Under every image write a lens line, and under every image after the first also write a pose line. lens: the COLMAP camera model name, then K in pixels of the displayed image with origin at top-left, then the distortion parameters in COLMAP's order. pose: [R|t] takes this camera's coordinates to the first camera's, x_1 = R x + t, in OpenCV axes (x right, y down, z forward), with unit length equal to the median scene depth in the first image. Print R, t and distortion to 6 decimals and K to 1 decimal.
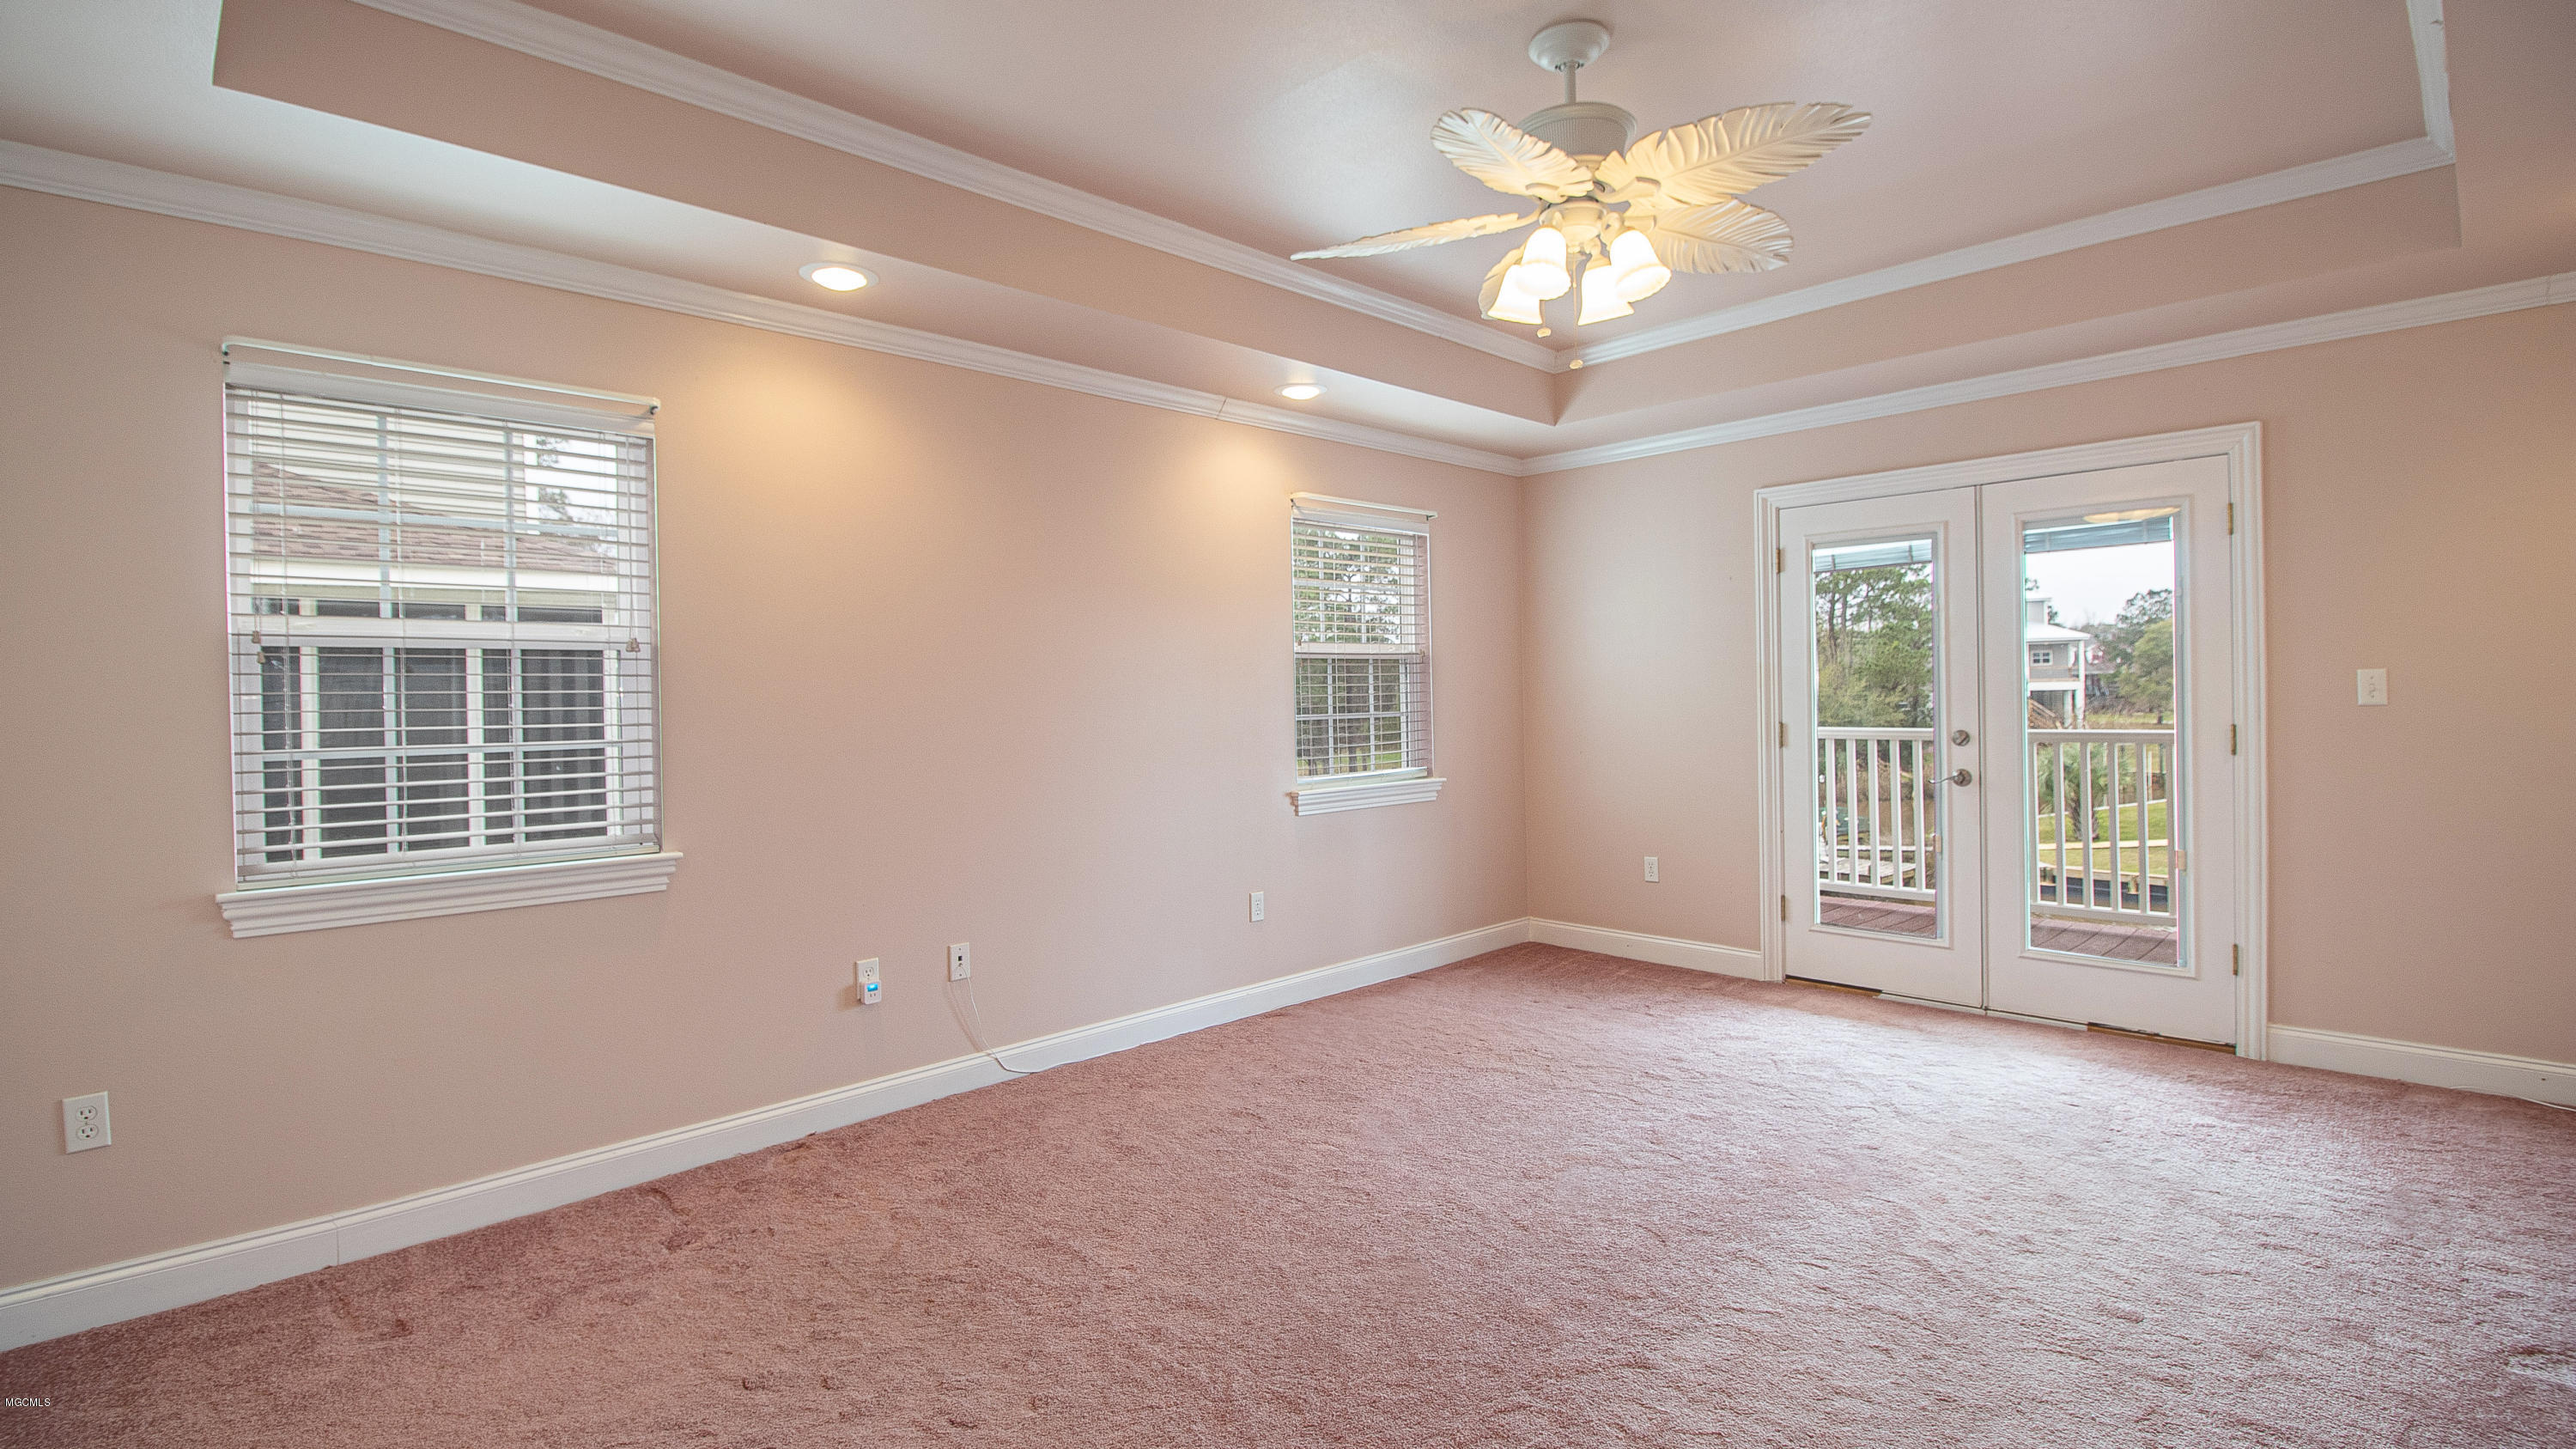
lens RADIAL K [[1190.6, 0, 1184.0], [0, 1190.6, 709.7], [0, 0, 1]] dist [0.000881, 0.000137]
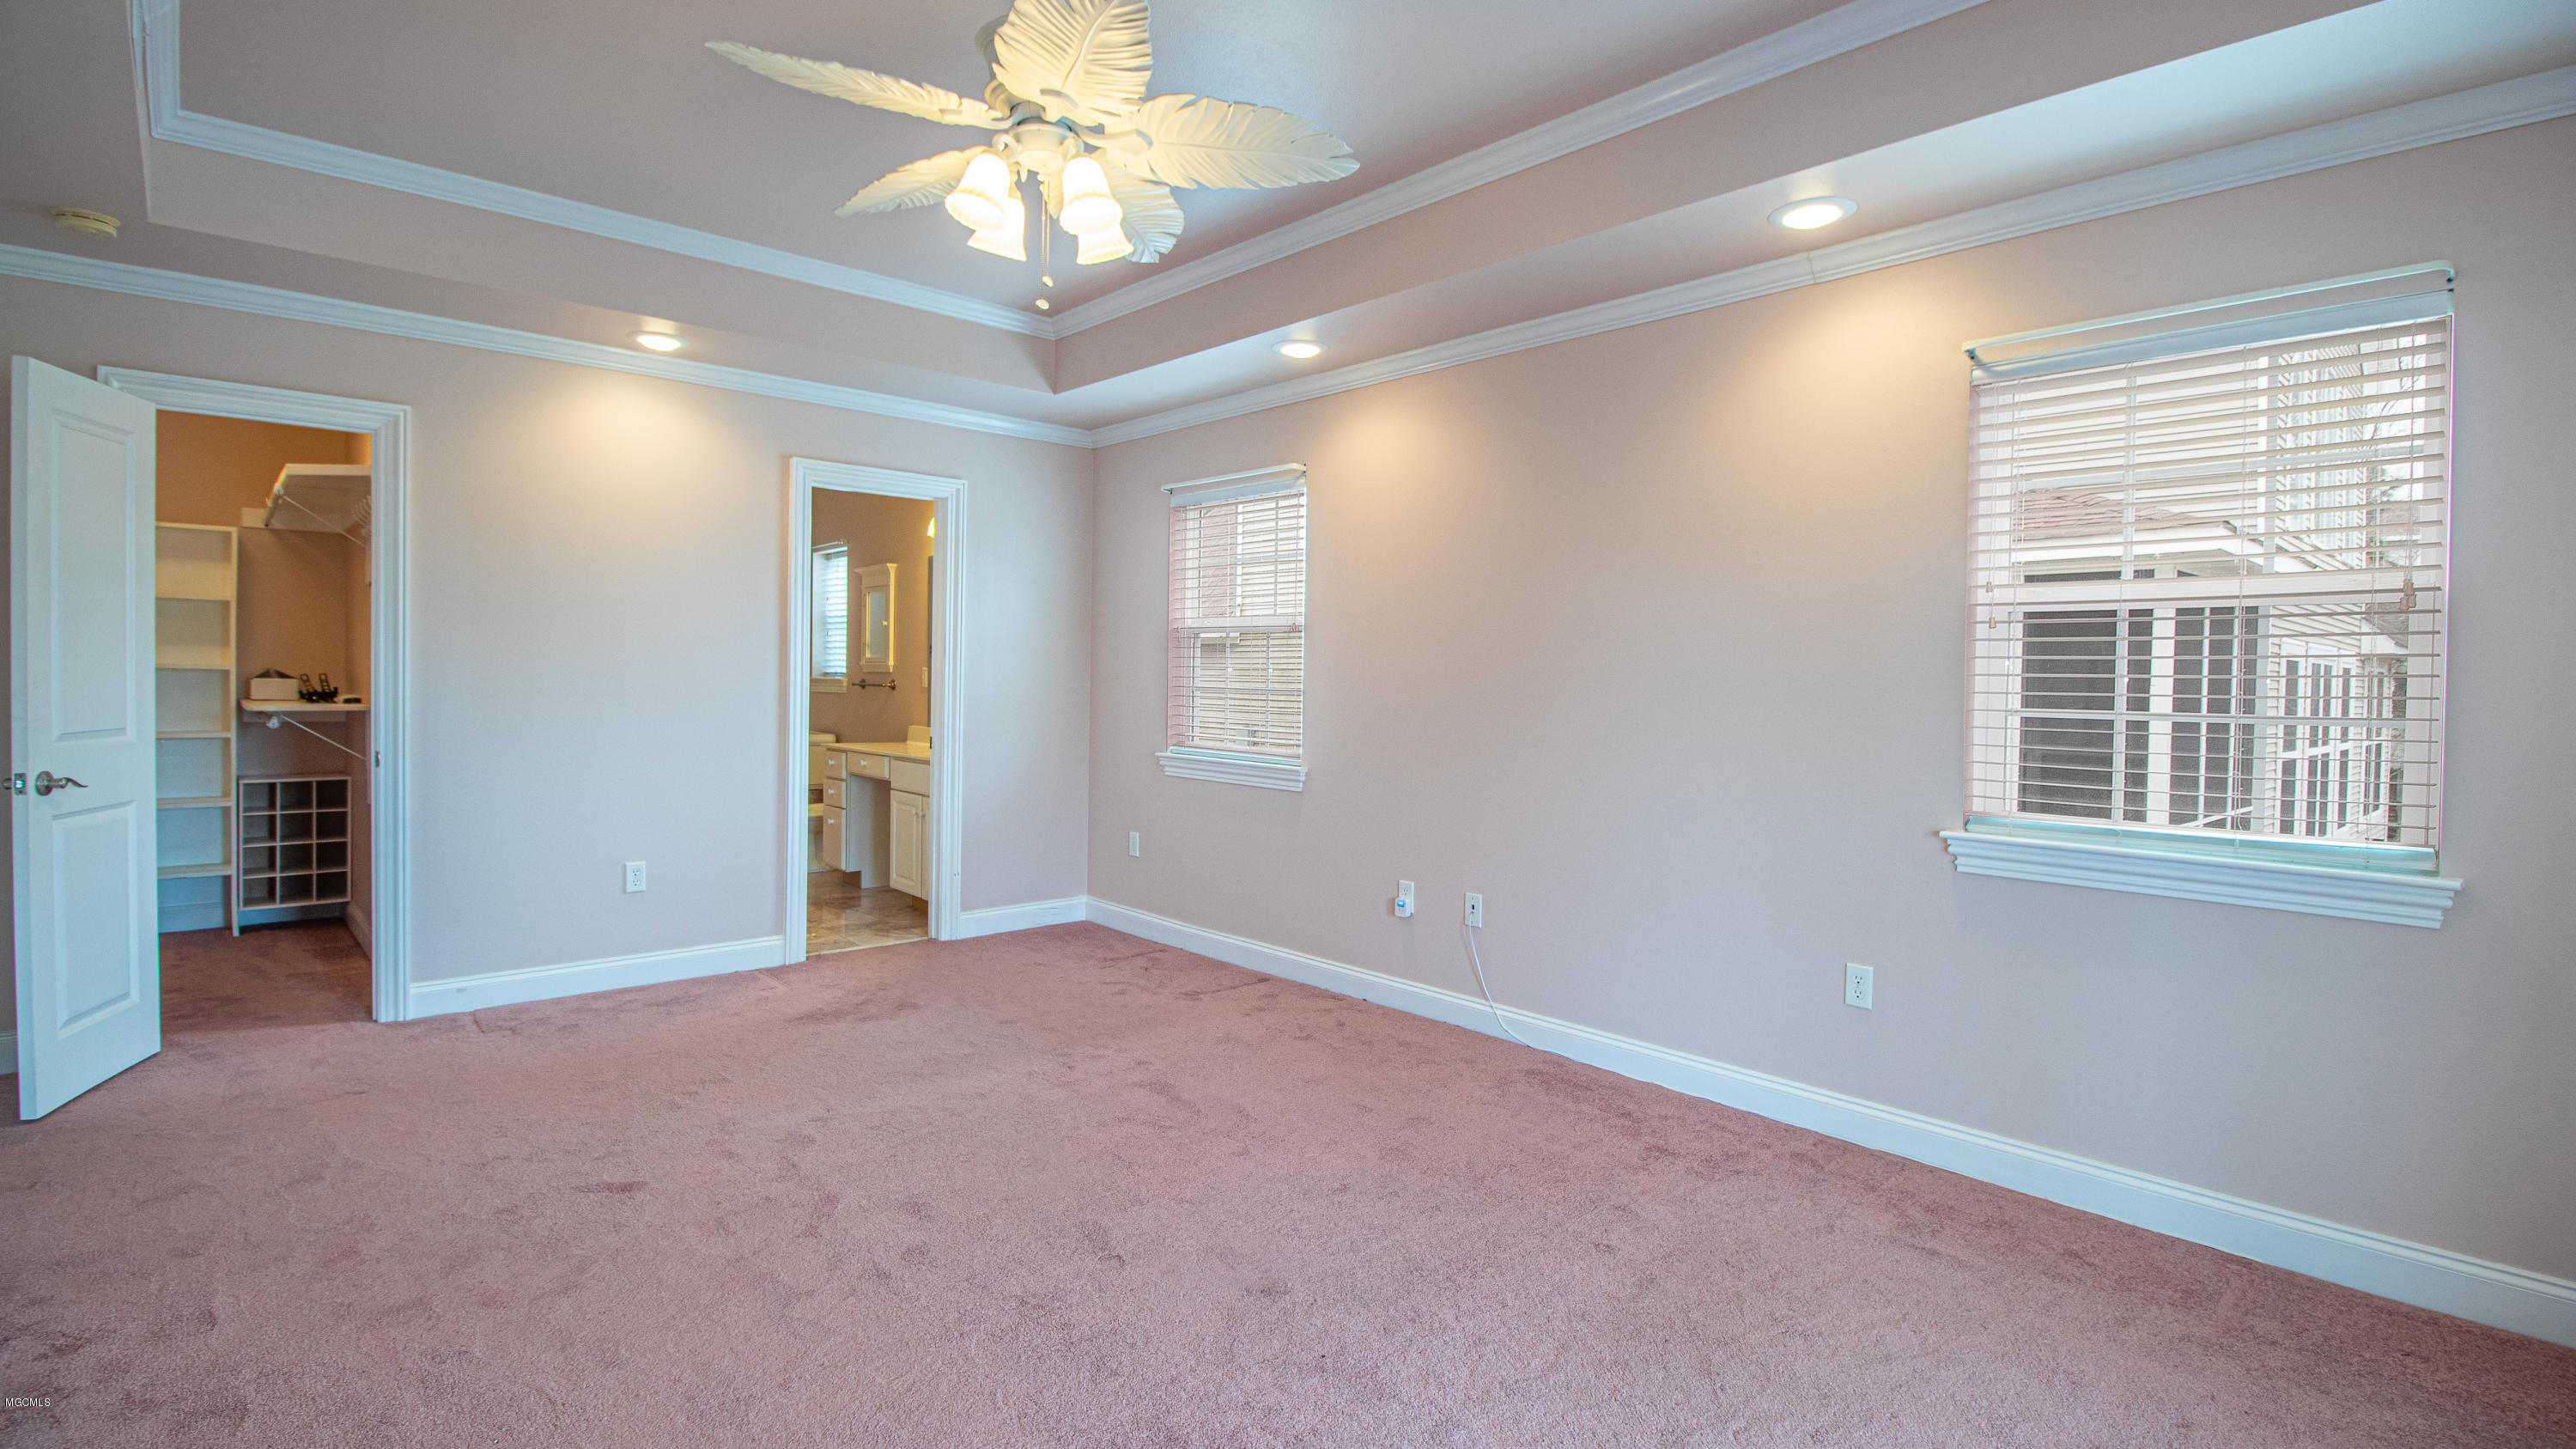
lens RADIAL K [[1243.6, 0, 1296.9], [0, 1243.6, 707.9], [0, 0, 1]] dist [0.001811, 0.000450]
pose [[-0.009734, 0.048678, -0.998767, 0.395628], [-0.018504, 0.998635, 0.048852, -0.010465], [0.999781, 0.018957, -0.008820, 0.357294]]
